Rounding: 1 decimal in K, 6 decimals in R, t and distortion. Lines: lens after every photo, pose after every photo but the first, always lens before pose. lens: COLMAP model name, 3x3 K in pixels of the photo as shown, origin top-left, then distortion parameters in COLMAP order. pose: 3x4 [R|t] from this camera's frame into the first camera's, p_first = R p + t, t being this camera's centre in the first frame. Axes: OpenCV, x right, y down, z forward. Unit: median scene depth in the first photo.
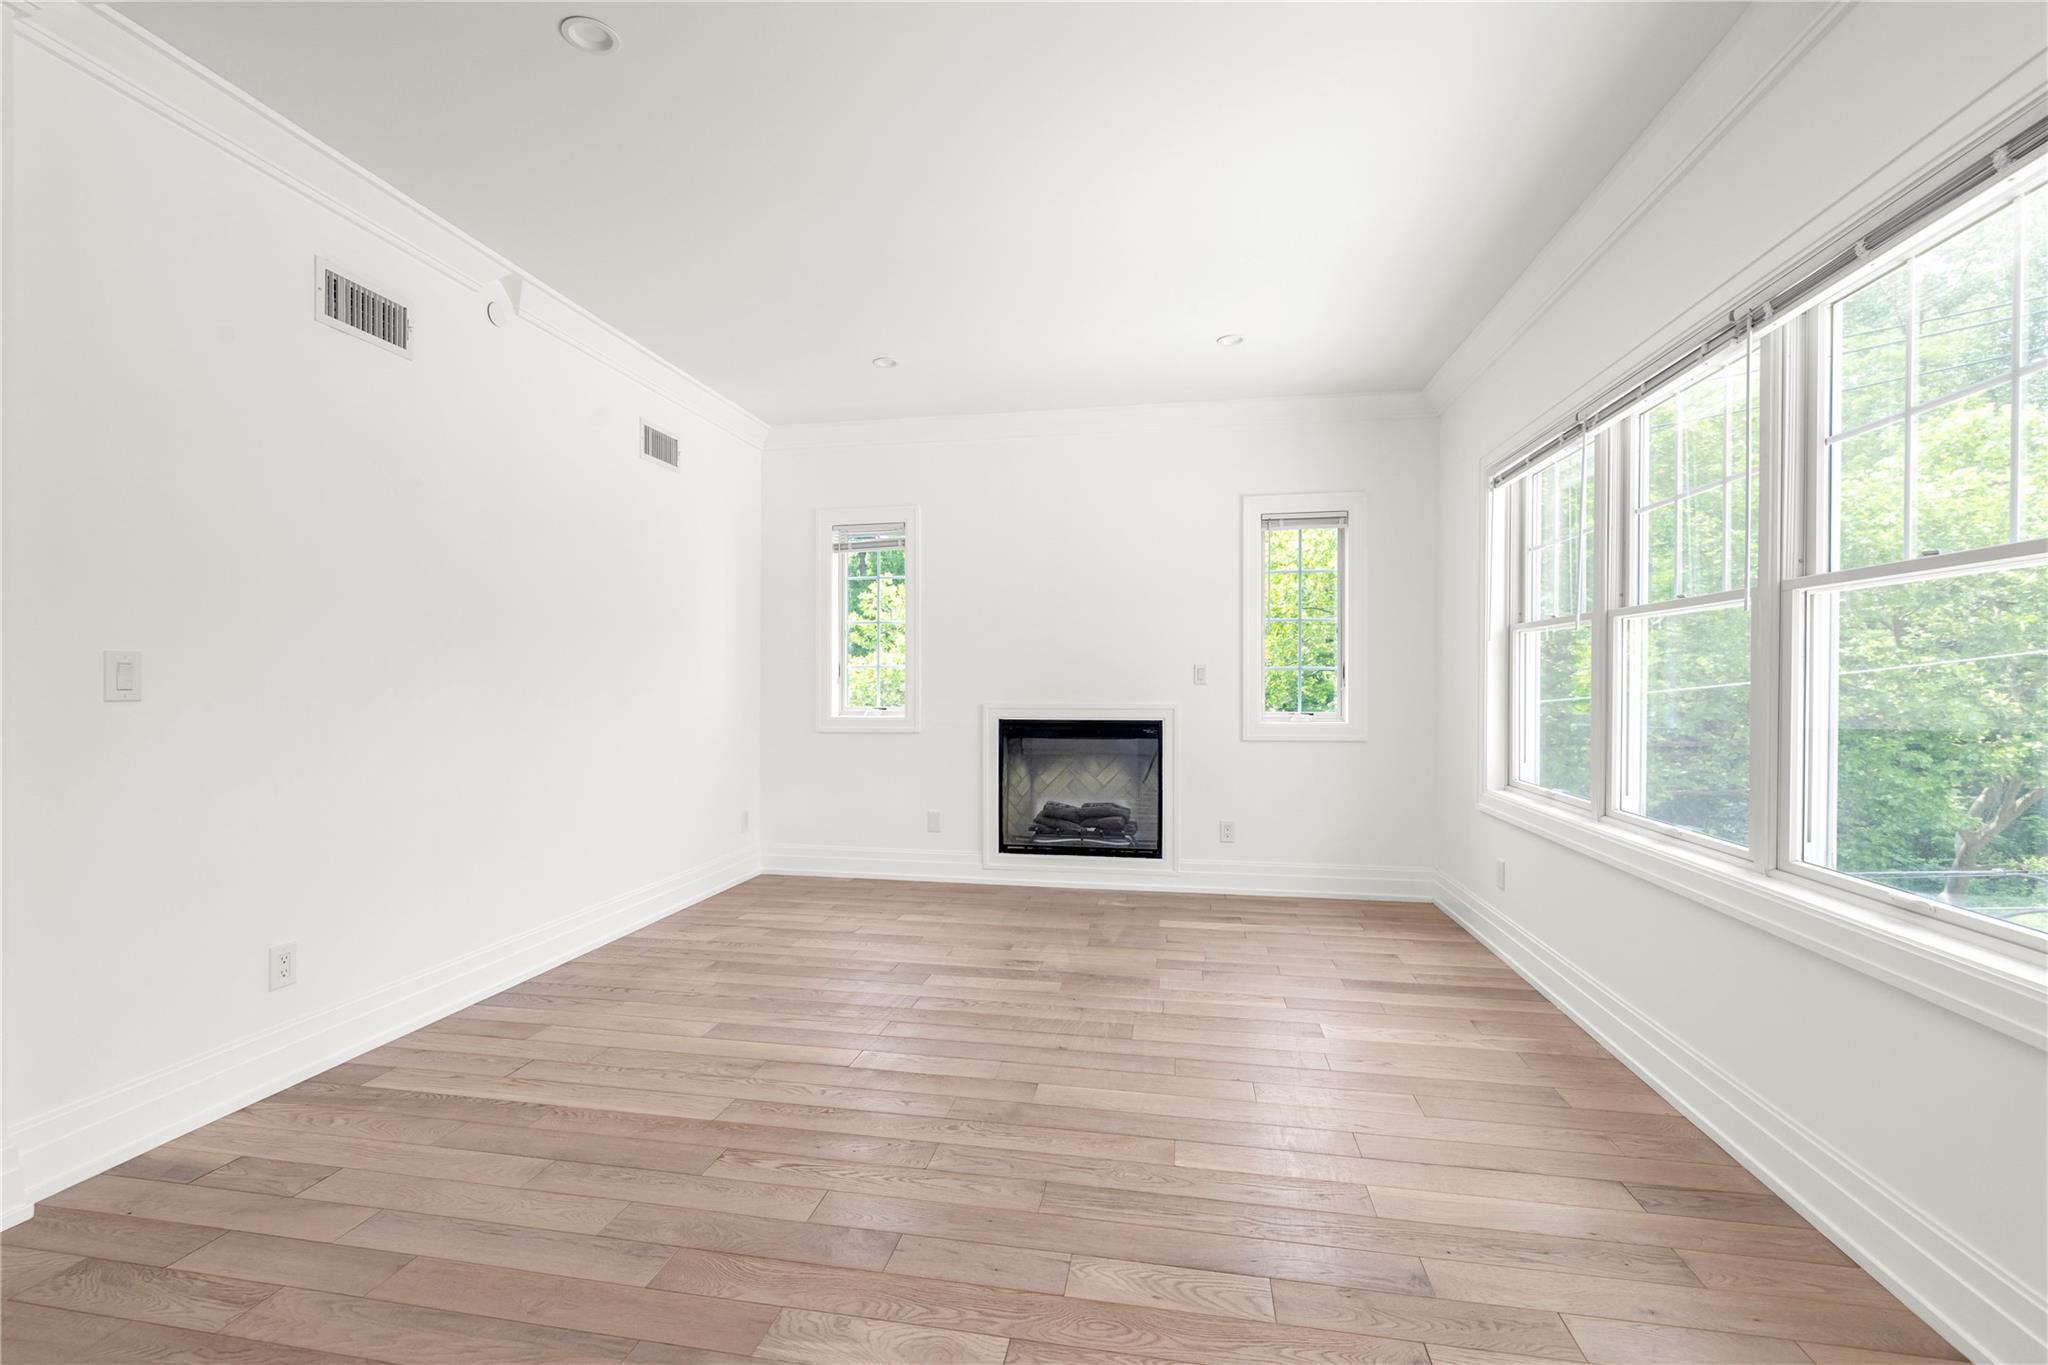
lens RADIAL K [[890.2, 0, 1017.6], [0, 890.2, 685.6], [0, 0, 1]] dist [0.000963, 0.000663]
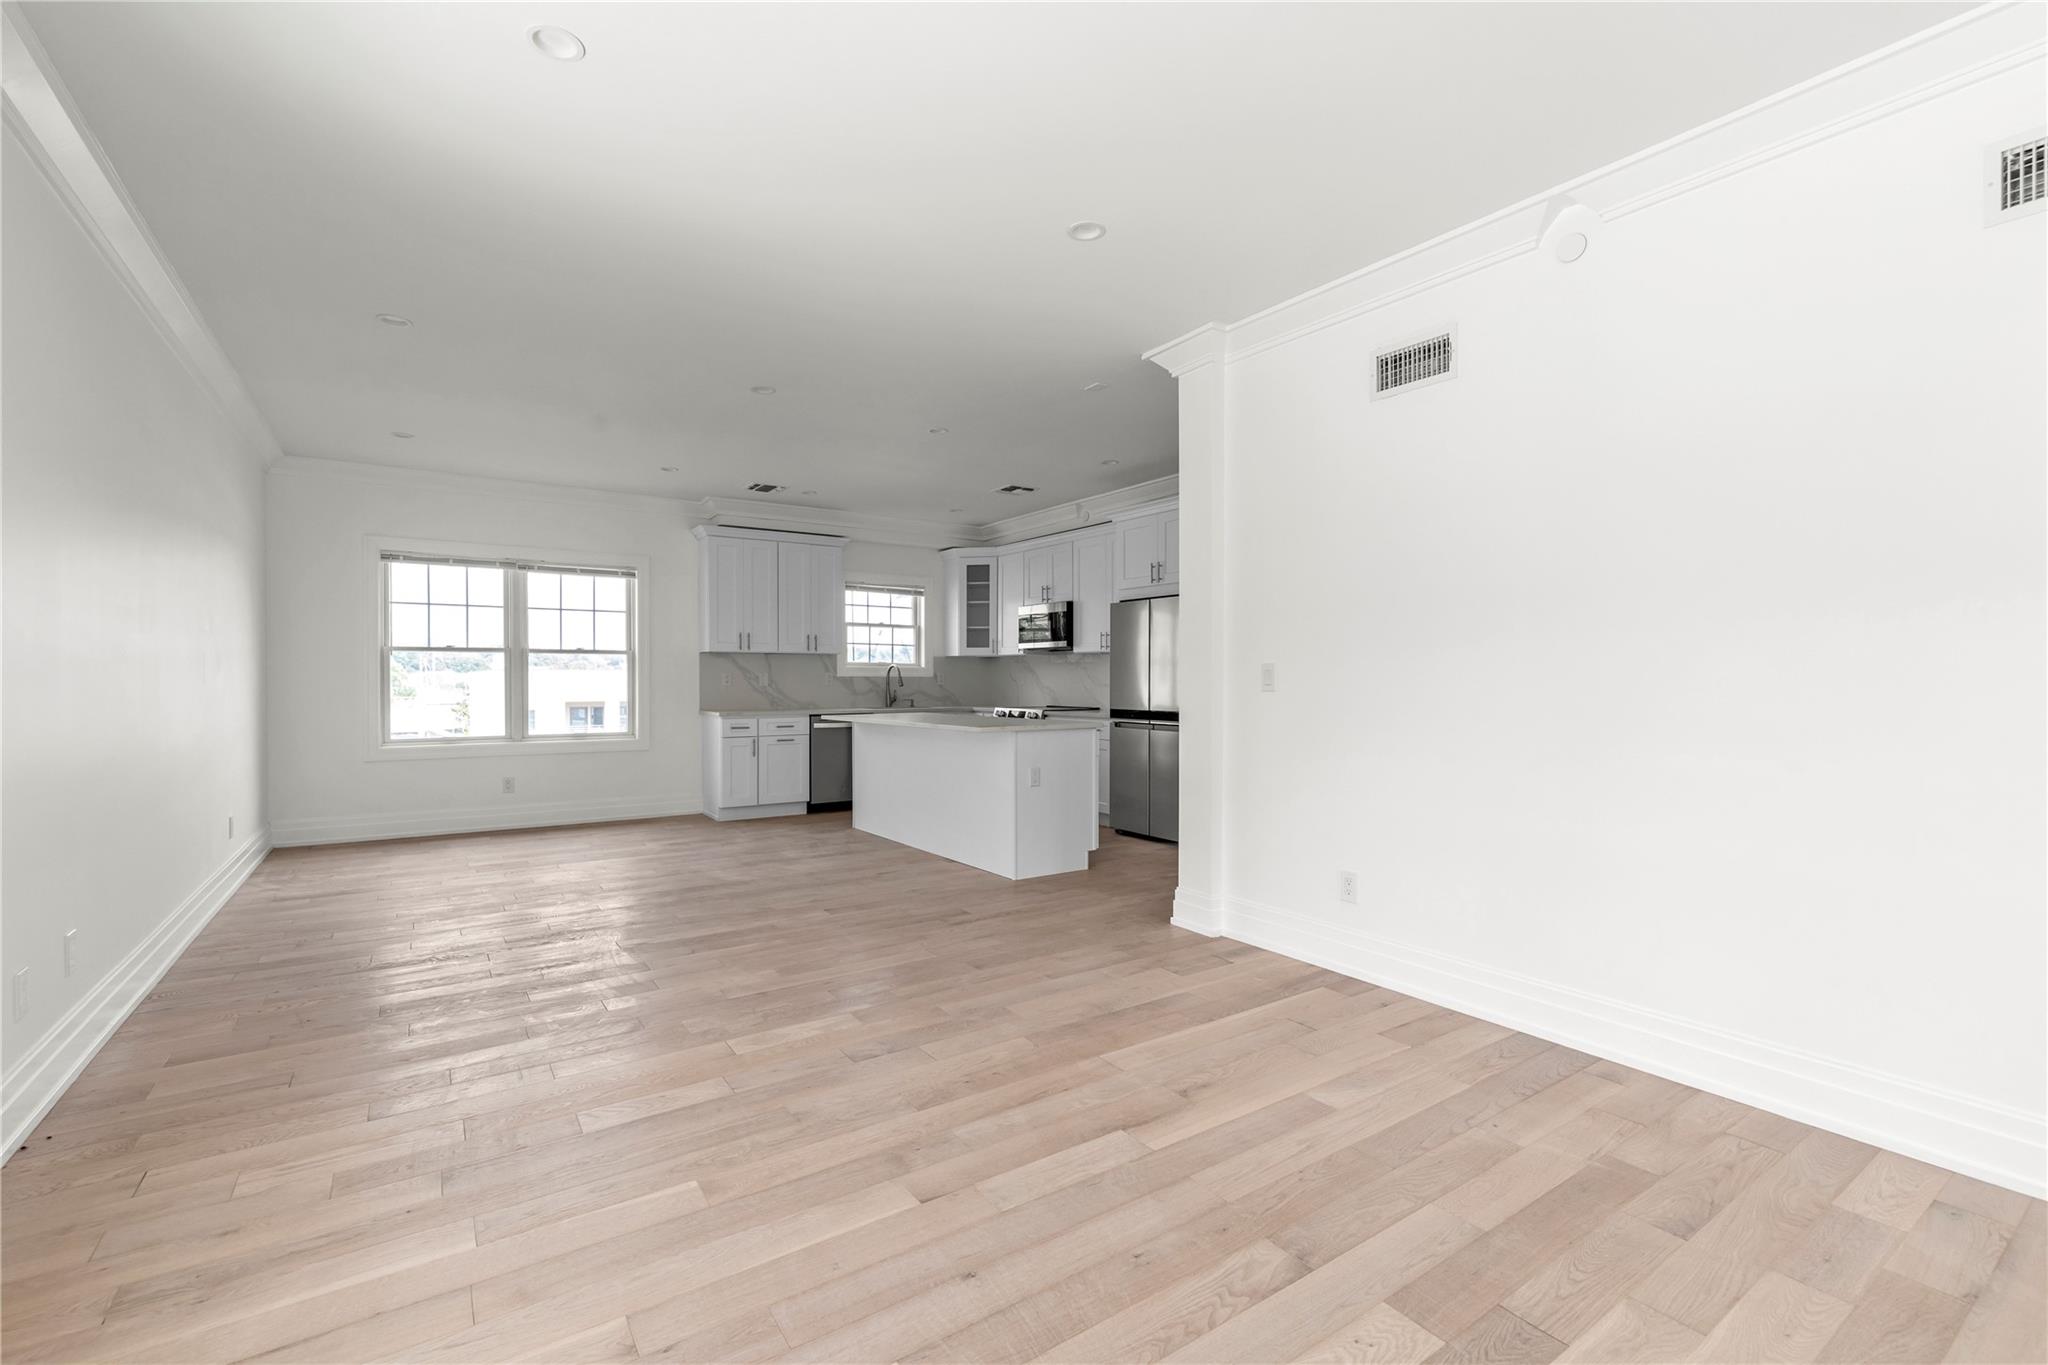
lens RADIAL K [[890.2, 0, 1016.3], [0, 890.2, 681.8], [0, 0, 1]] dist [0.000963, 0.000663]
pose [[-0.713506, 0.000305, -0.700649, 0.324314], [-0.004411, 0.999978, 0.004927, -0.004402], [0.700635, 0.006606, -0.713490, 1.033372]]
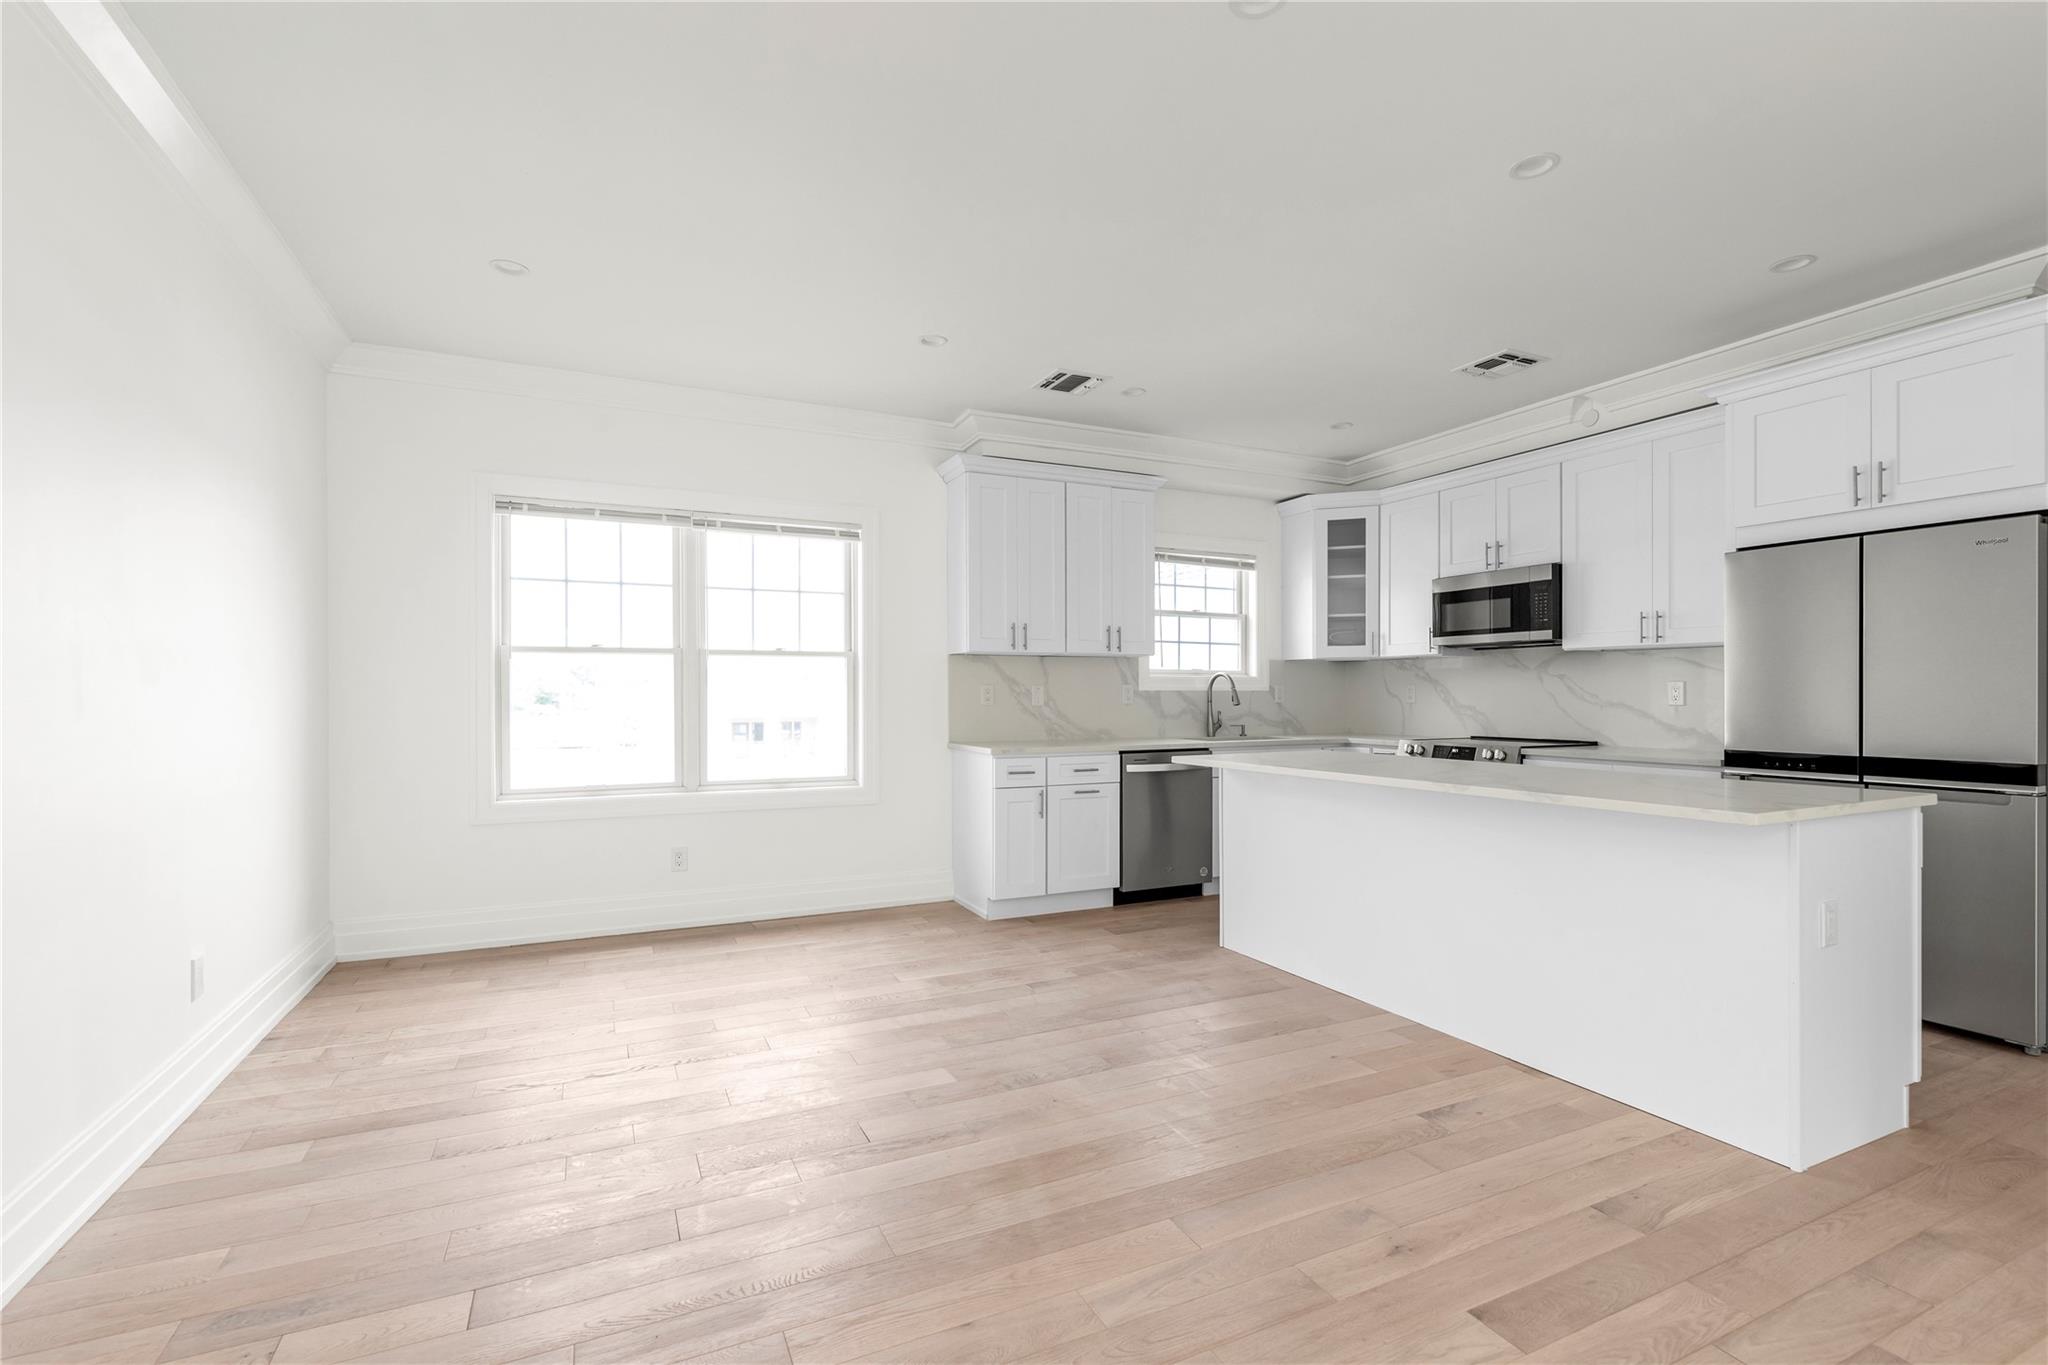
lens RADIAL K [[928.9, 0, 1022.6], [0, 928.9, 687.3], [0, 0, 1]] dist [-0.002289, 0.000553]
pose [[-0.815847, -0.004256, -0.578253, 0.139503], [-0.002280, 0.999989, -0.004143, -0.003444], [0.578264, -0.002062, -0.815847, 0.312154]]
